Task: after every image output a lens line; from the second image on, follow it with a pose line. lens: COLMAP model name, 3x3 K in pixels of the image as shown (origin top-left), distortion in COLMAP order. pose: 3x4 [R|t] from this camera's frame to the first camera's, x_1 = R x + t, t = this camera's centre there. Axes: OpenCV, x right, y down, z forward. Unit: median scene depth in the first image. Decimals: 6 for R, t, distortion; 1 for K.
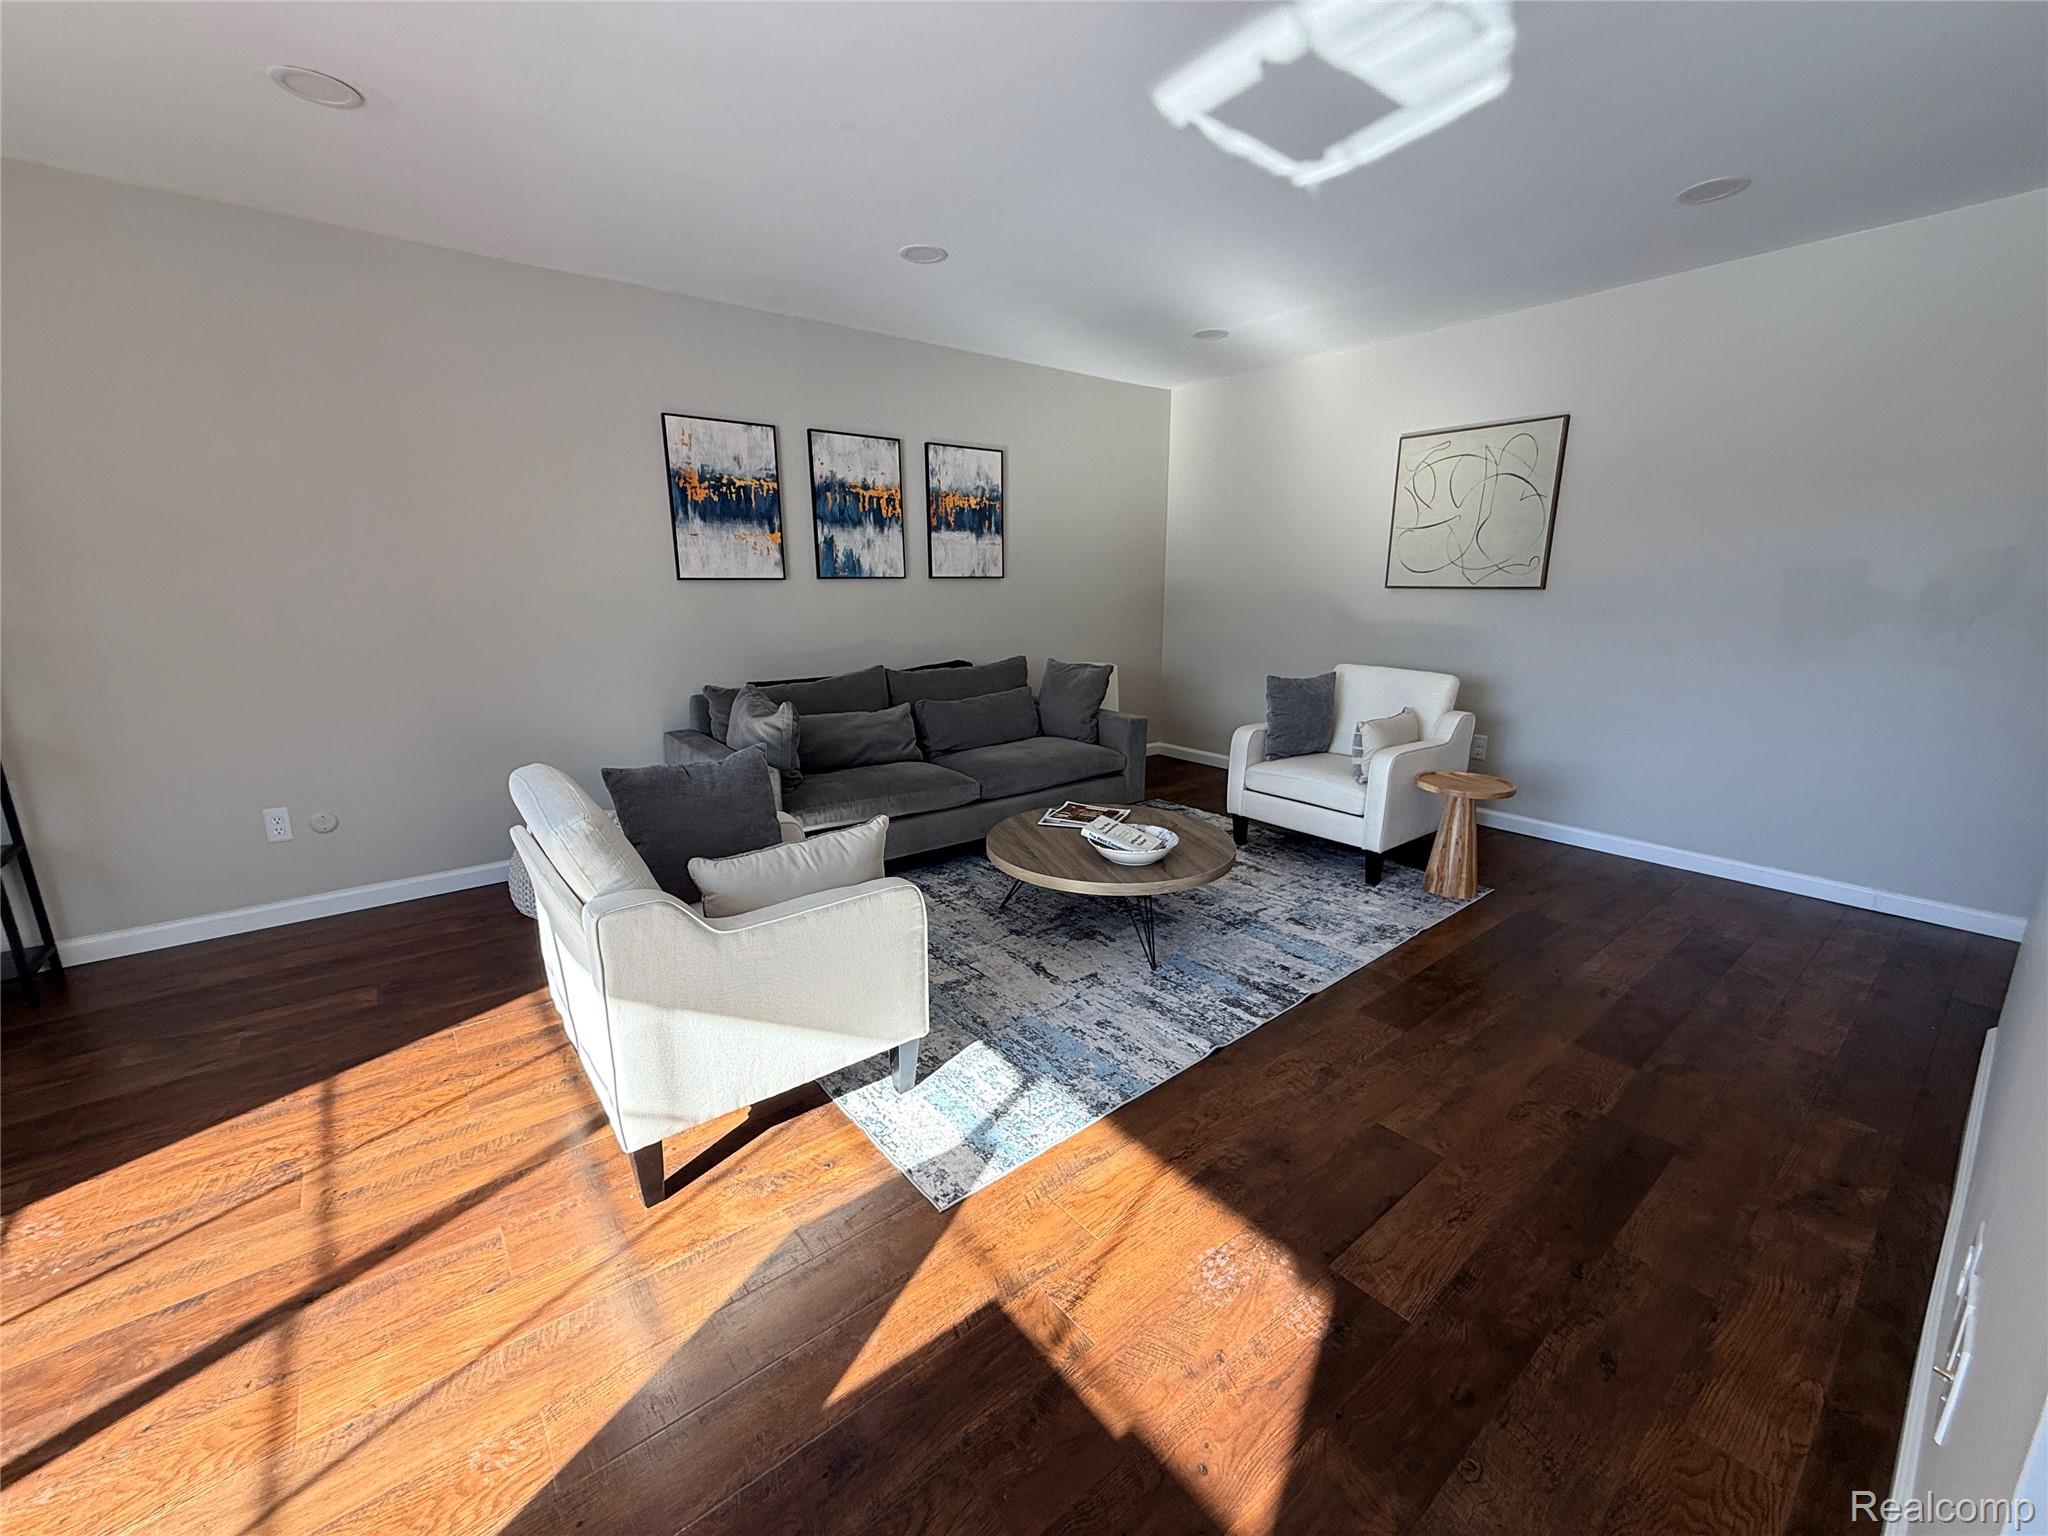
lens RADIAL K [[820.1, 0, 1029.2], [0, 820.1, 769.7], [0, 0, 1]] dist [-0.001872, 0.000136]
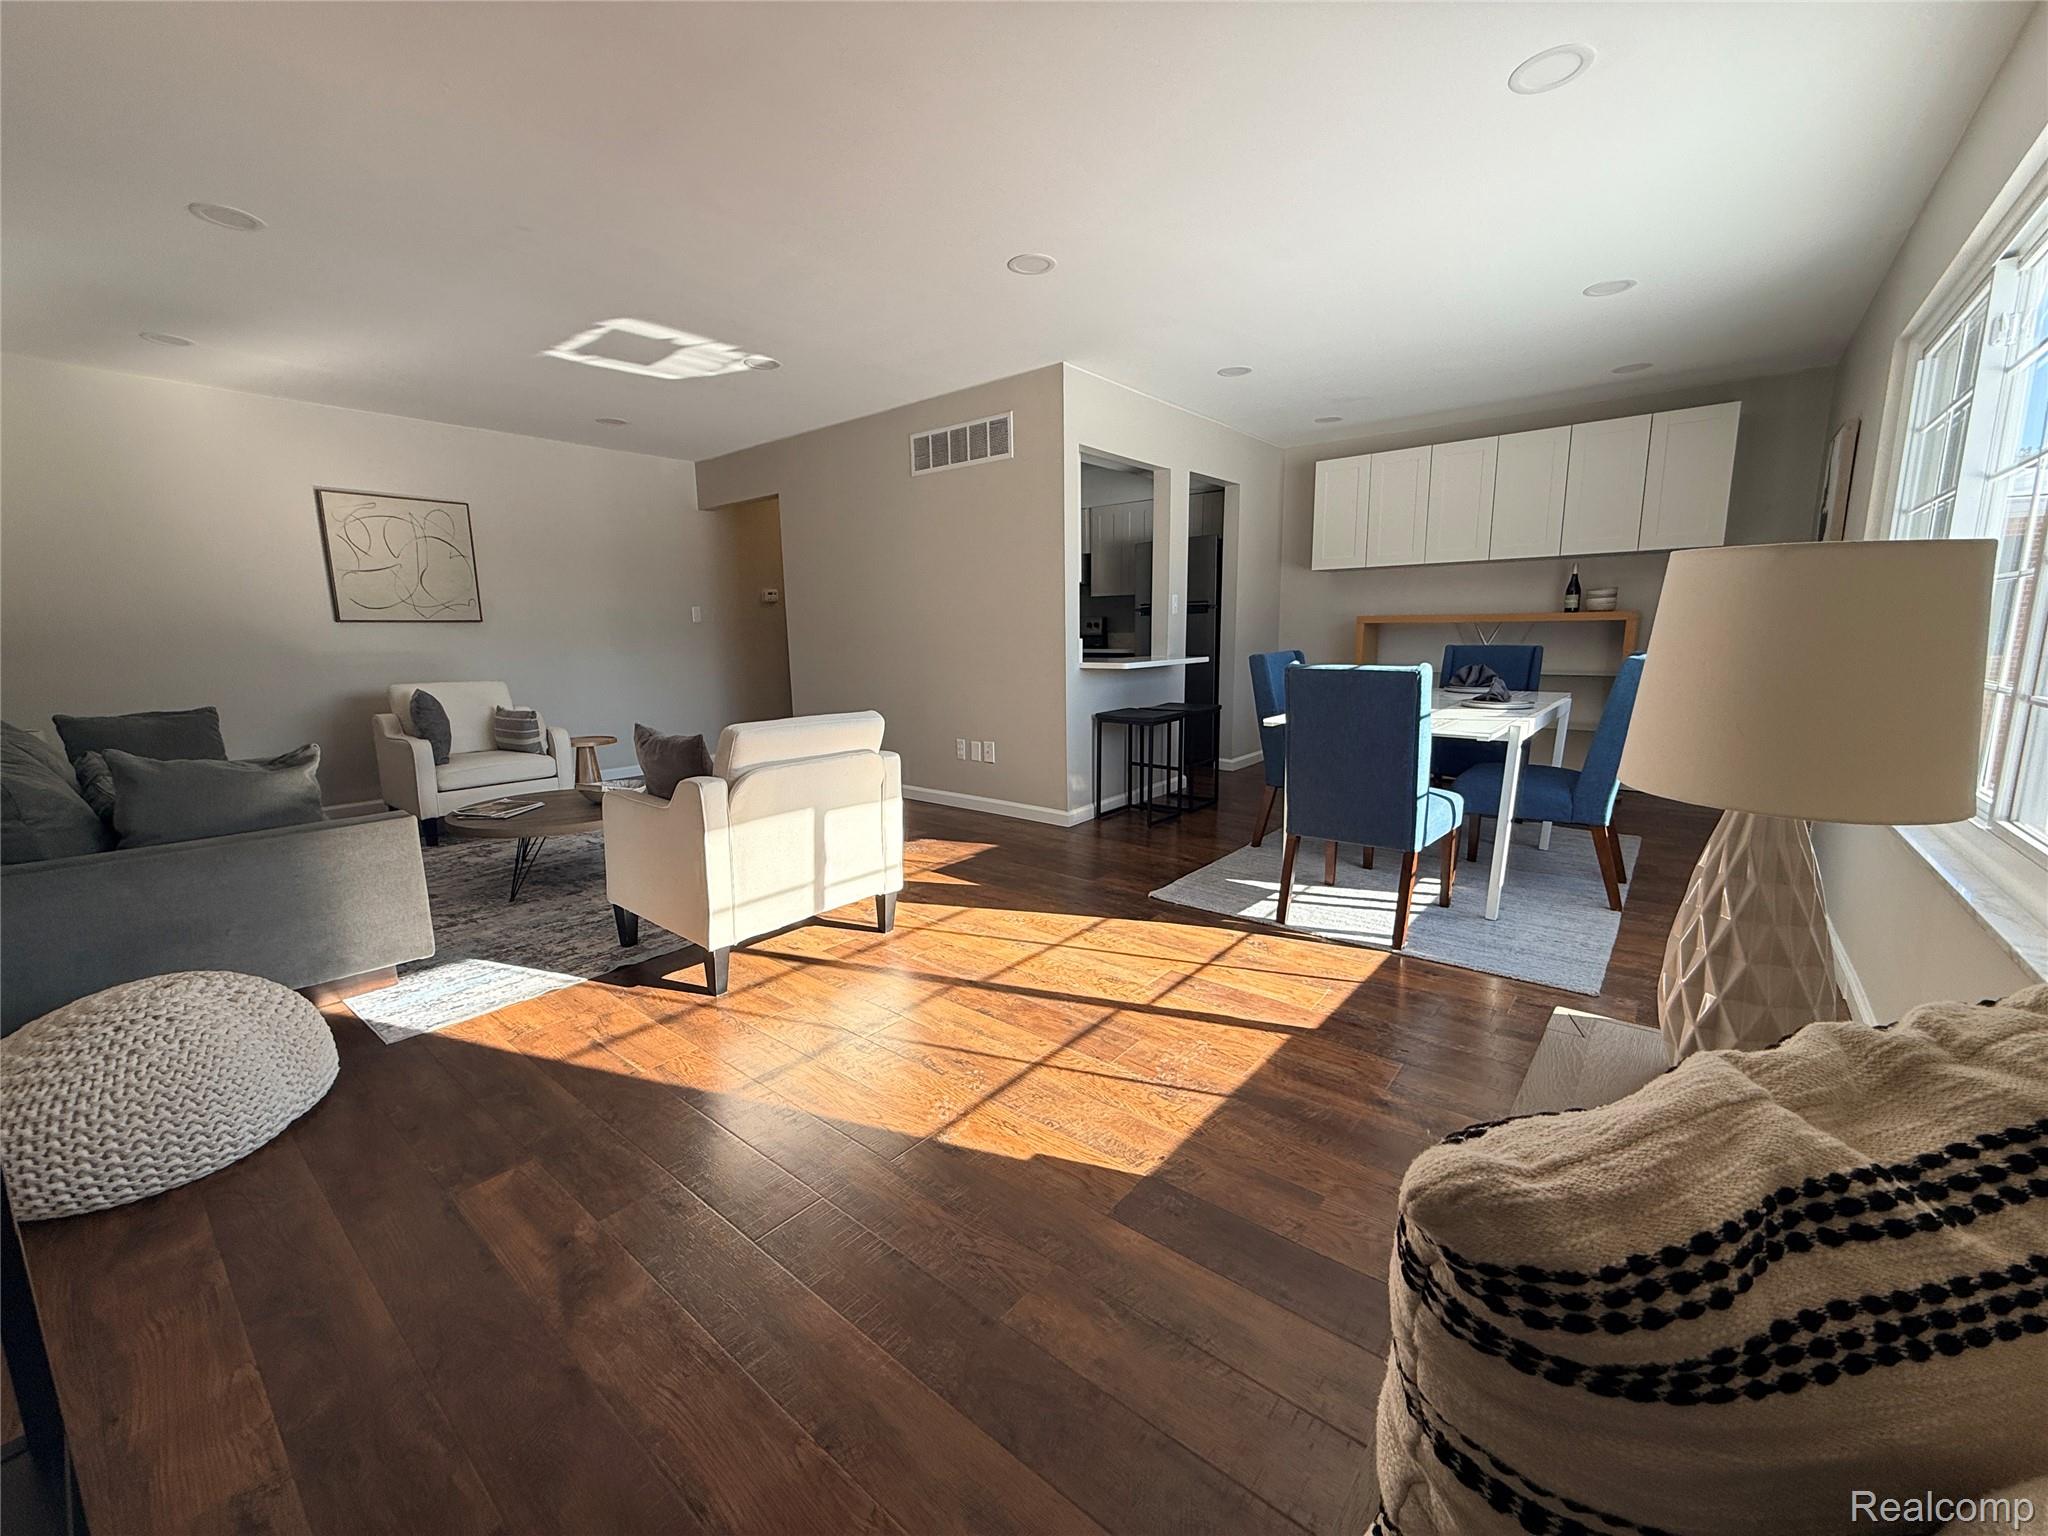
lens RADIAL K [[808.5, 0, 1024.0], [0, 808.5, 768.0], [0, 0, 1]] dist [-0.000849, 0.000002]
pose [[-0.213456, -0.158639, 0.963987, -0.924276], [0.235206, 0.949360, 0.208313, -0.047480], [-0.948217, 0.271201, -0.165333, 0.386182]]
